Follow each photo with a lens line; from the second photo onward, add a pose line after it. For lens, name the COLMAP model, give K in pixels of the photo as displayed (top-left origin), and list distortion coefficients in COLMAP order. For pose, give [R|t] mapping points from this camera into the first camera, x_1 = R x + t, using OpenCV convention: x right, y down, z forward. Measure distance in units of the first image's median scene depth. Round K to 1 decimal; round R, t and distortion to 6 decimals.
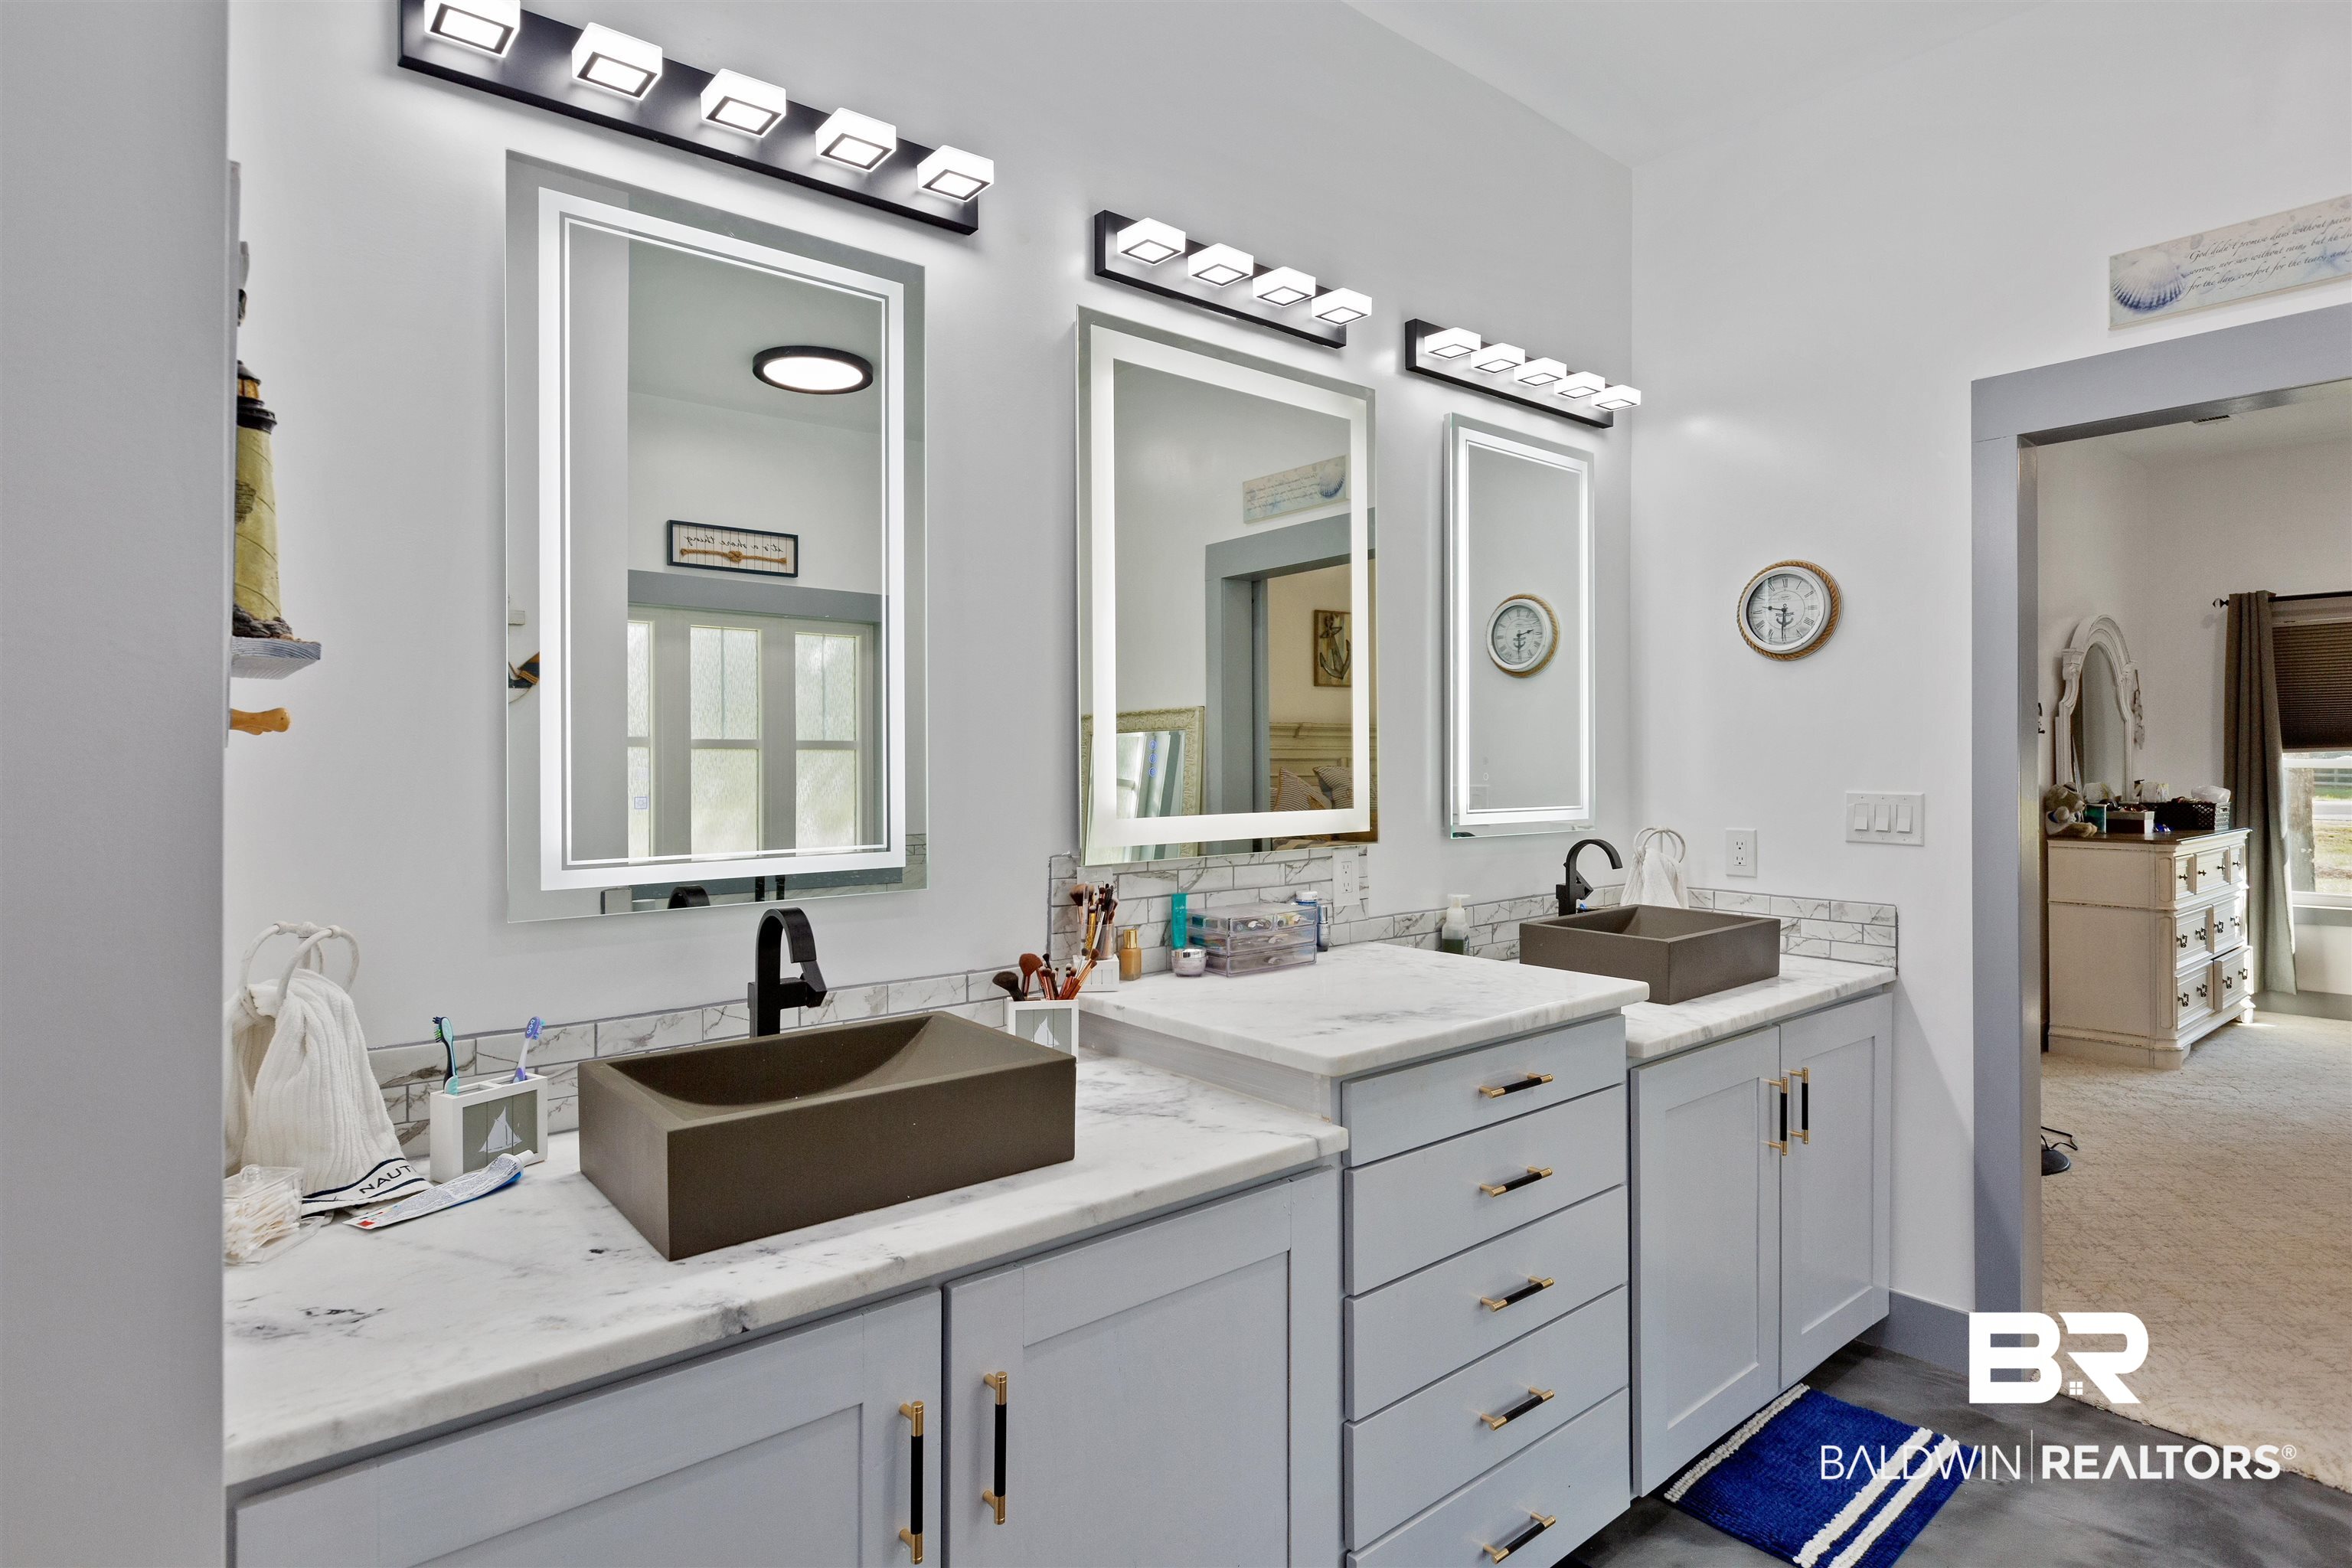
lens RADIAL K [[1202.6, 0, 1173.7], [0, 1202.6, 768.5], [0, 0, 1]] dist [0.001922, 0.000155]
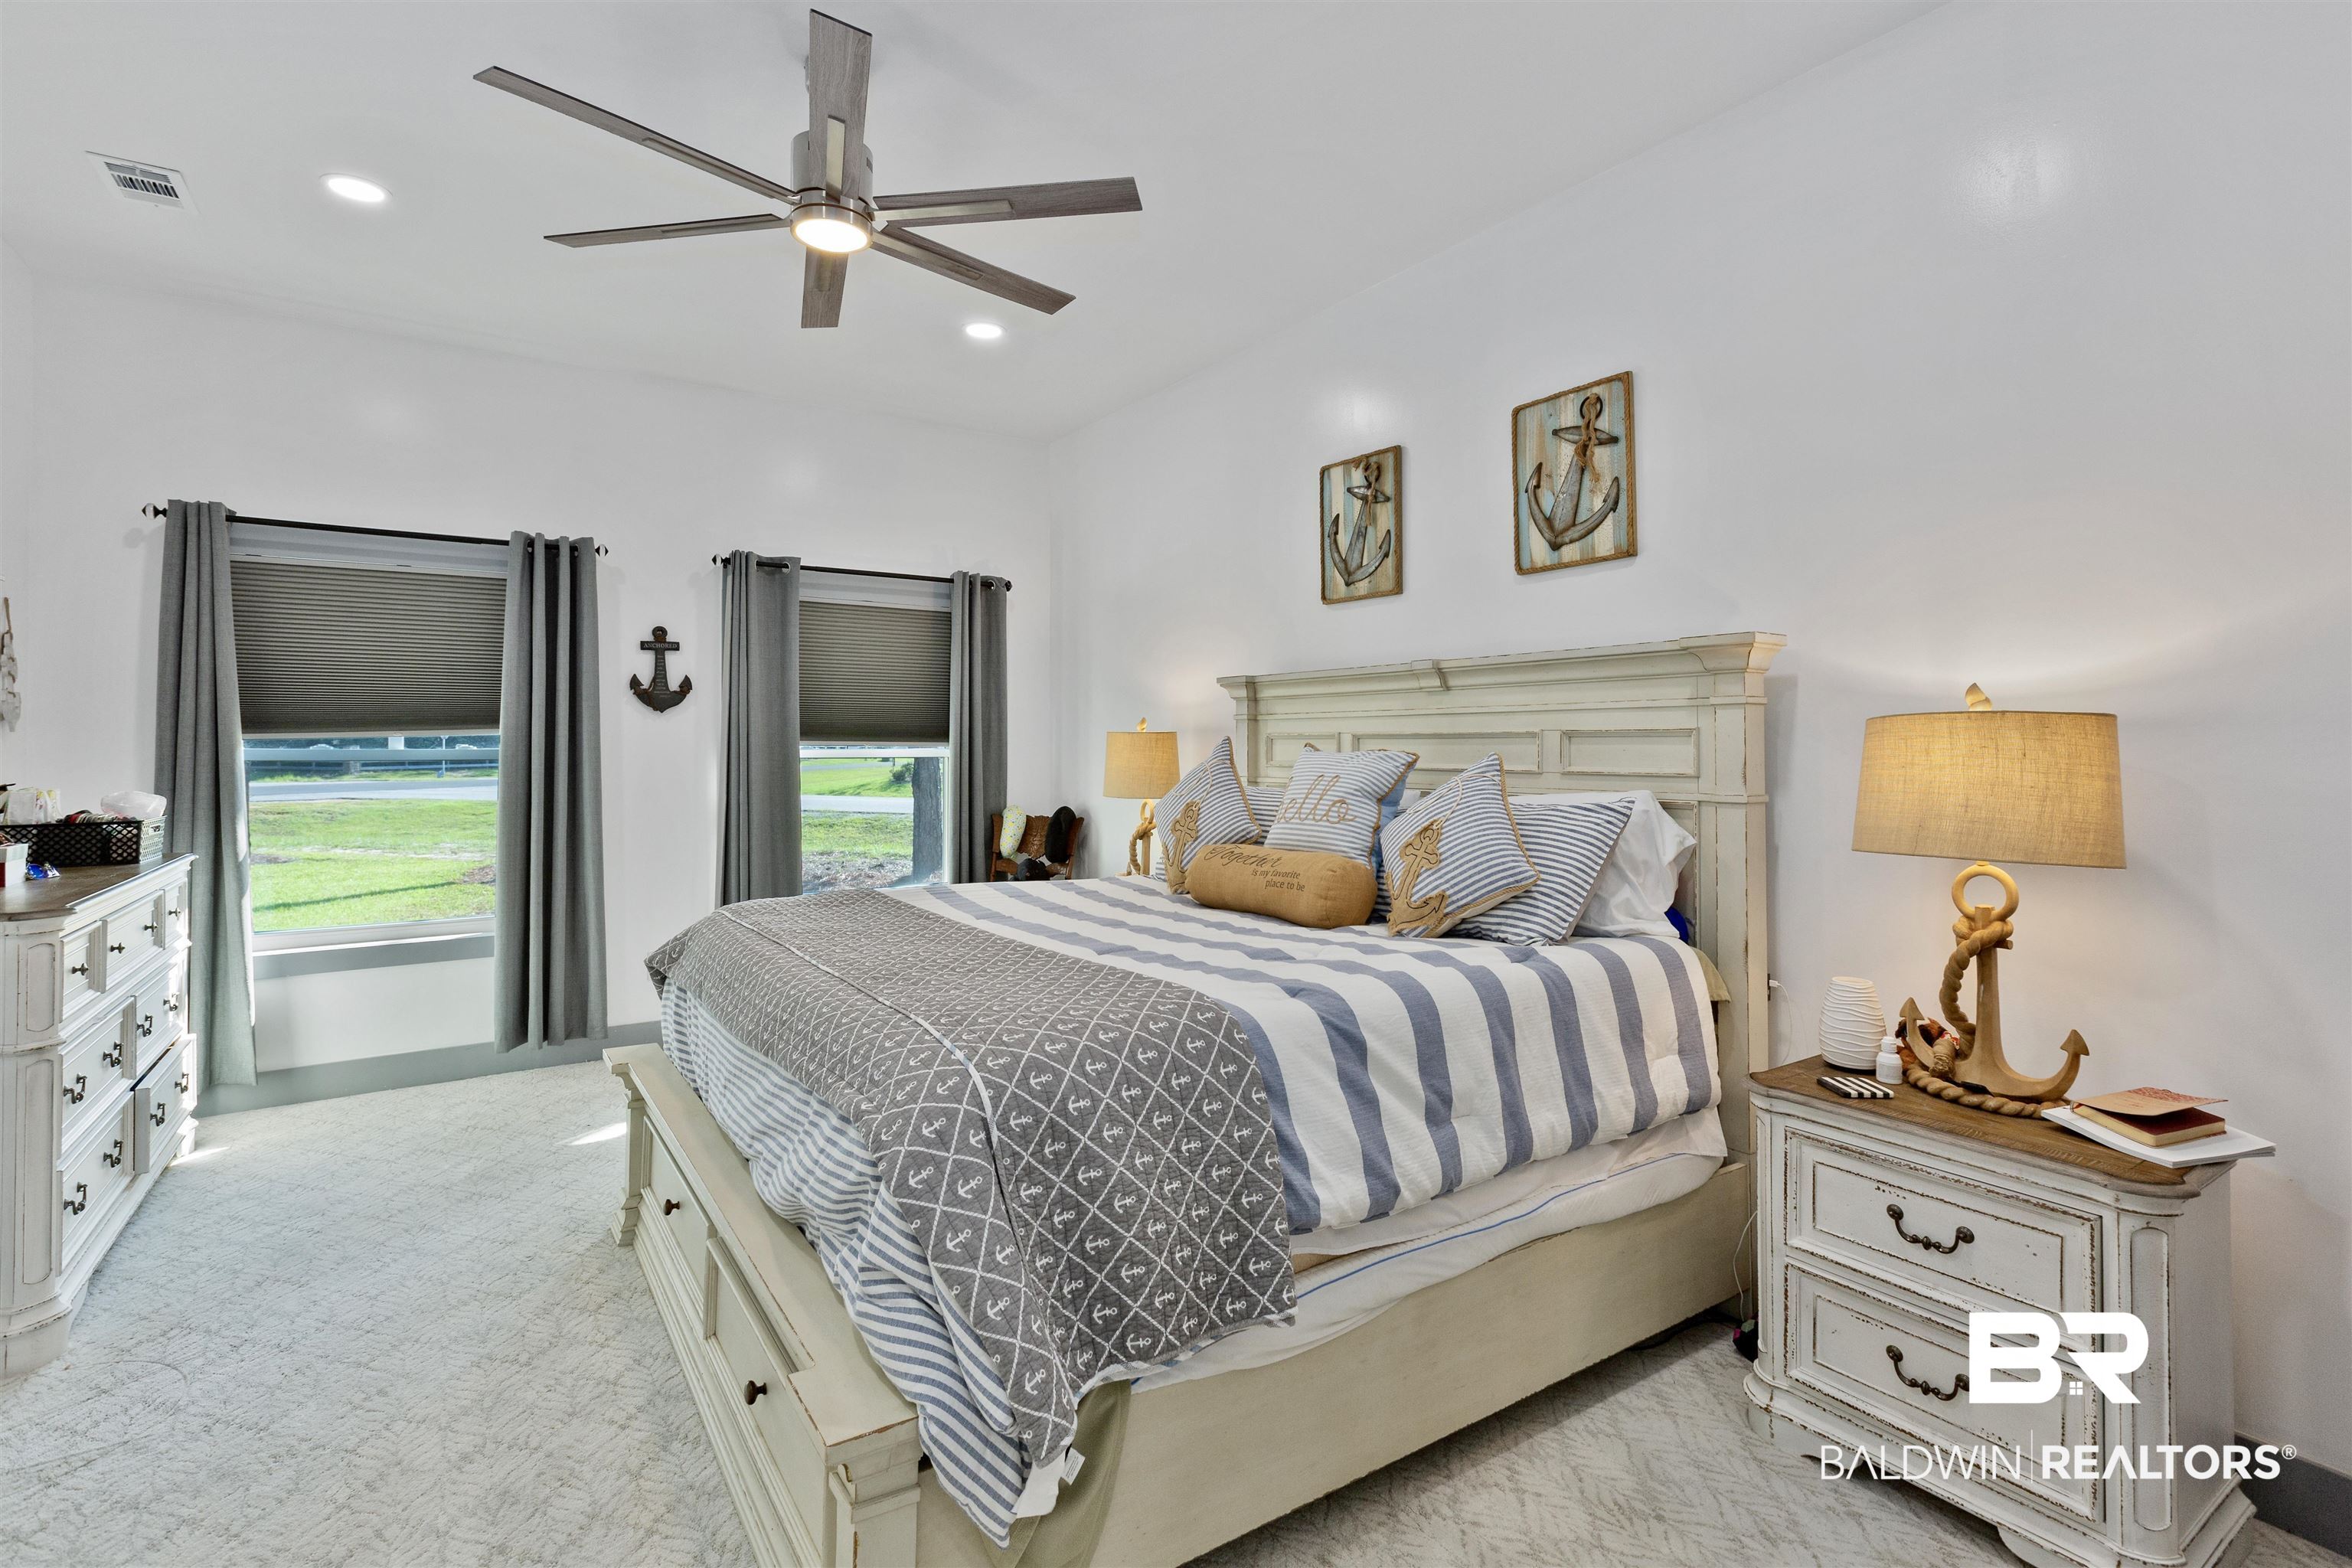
lens RADIAL K [[1098.6, 0, 1177.8], [0, 1098.6, 727.3], [0, 0, 1]] dist [0.004963, 0.000601]
pose [[0.099496, 0.020912, 0.994818, 0.352102], [0.002539, 0.999771, -0.021270, -0.005672], [-0.995035, 0.004642, 0.099420, 0.413300]]
